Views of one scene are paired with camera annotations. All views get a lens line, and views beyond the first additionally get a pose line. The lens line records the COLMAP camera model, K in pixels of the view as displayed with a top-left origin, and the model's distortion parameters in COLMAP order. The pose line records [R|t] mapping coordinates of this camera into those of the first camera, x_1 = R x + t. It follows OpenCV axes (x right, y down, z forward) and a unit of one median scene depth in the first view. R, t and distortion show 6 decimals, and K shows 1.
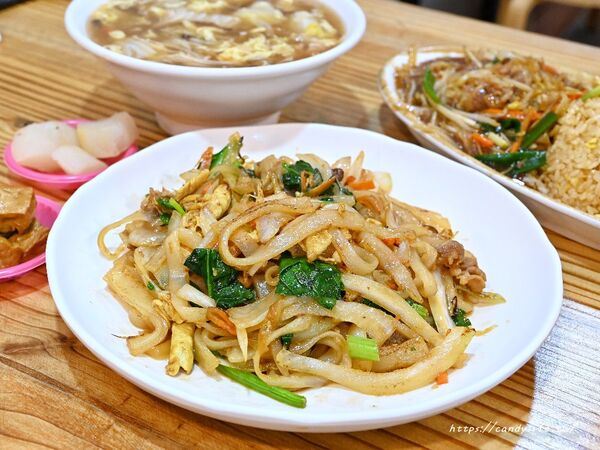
lens RADIAL K [[810.5, 0, 300.0], [0, 810.5, 225.0], [0, 0, 1]] dist [-0.022986, -0.001213]
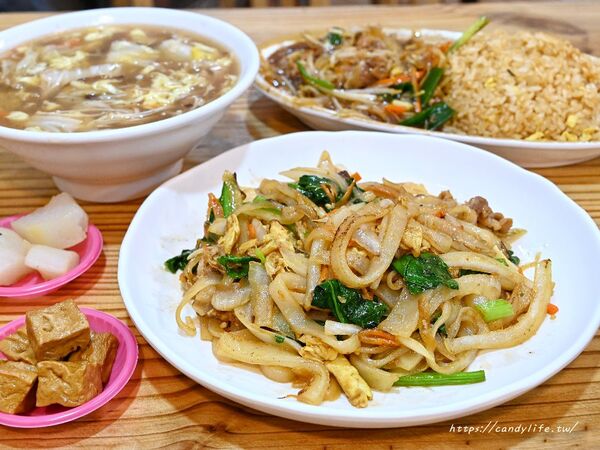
lens RADIAL K [[810.5, 0, 300.0], [0, 810.5, 225.0], [0, 0, 1]] dist [-0.022986, -0.001213]
pose [[0.857230, -0.344664, 0.382575, -0.341907], [0.338611, 0.937037, 0.085461, -0.090737], [-0.387942, 0.056284, 0.919964, 0.050822]]
